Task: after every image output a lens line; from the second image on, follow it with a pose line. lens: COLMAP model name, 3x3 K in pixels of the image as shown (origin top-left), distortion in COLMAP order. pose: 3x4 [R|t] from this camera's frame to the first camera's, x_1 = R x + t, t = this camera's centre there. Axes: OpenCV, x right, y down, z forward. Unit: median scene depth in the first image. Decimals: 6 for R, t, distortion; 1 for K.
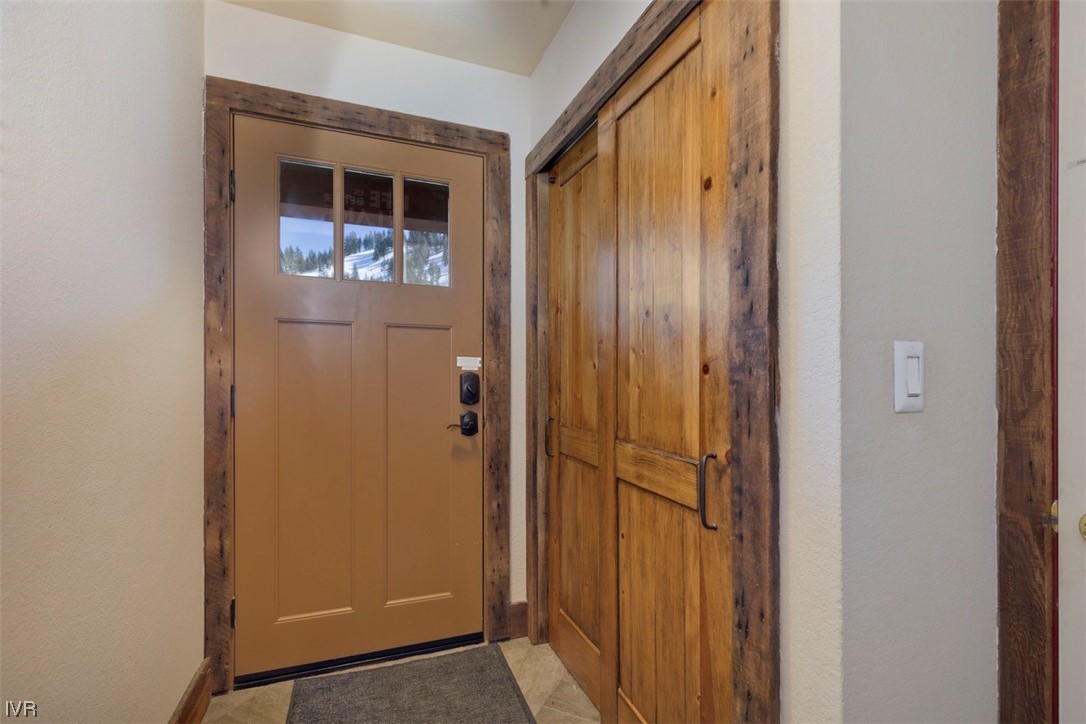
lens RADIAL K [[503.7, 0, 551.8], [0, 503.7, 369.2], [0, 0, 1]] dist [-0.032913, 0.004182]
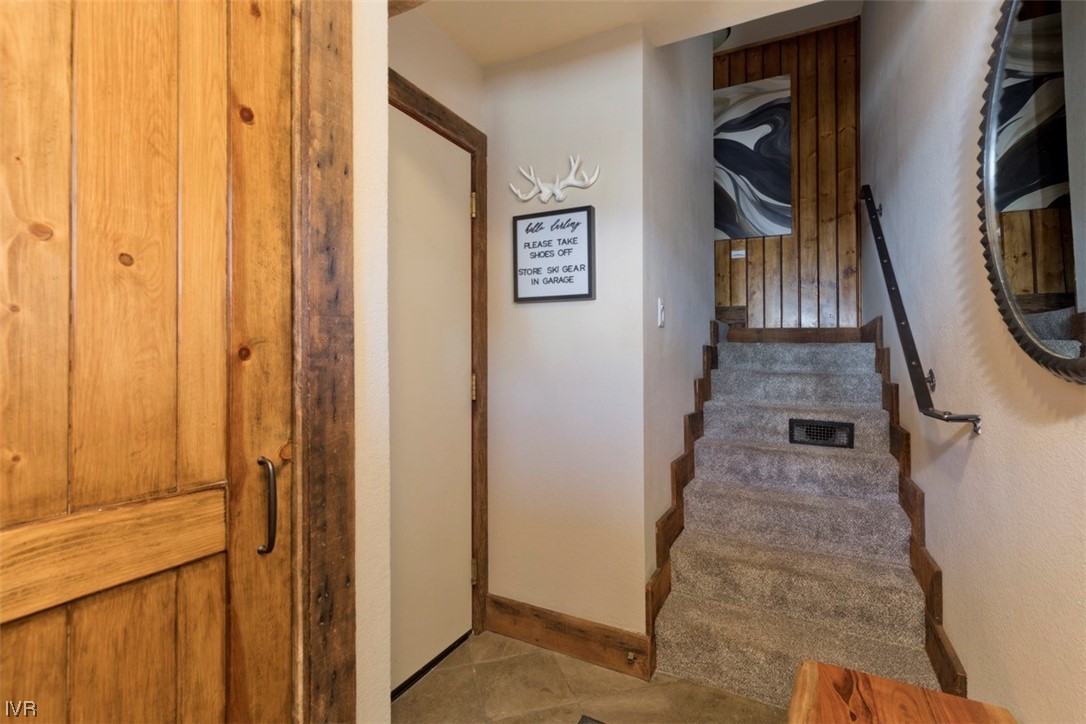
lens RADIAL K [[503.7, 0, 542.6], [0, 503.7, 362.3], [0, 0, 1]] dist [-0.032913, 0.004182]
pose [[-0.679834, 0.012382, 0.733262, -0.629772], [0.007527, 0.999923, -0.009905, 0.027149], [-0.733328, -0.001215, -0.679874, 1.335095]]
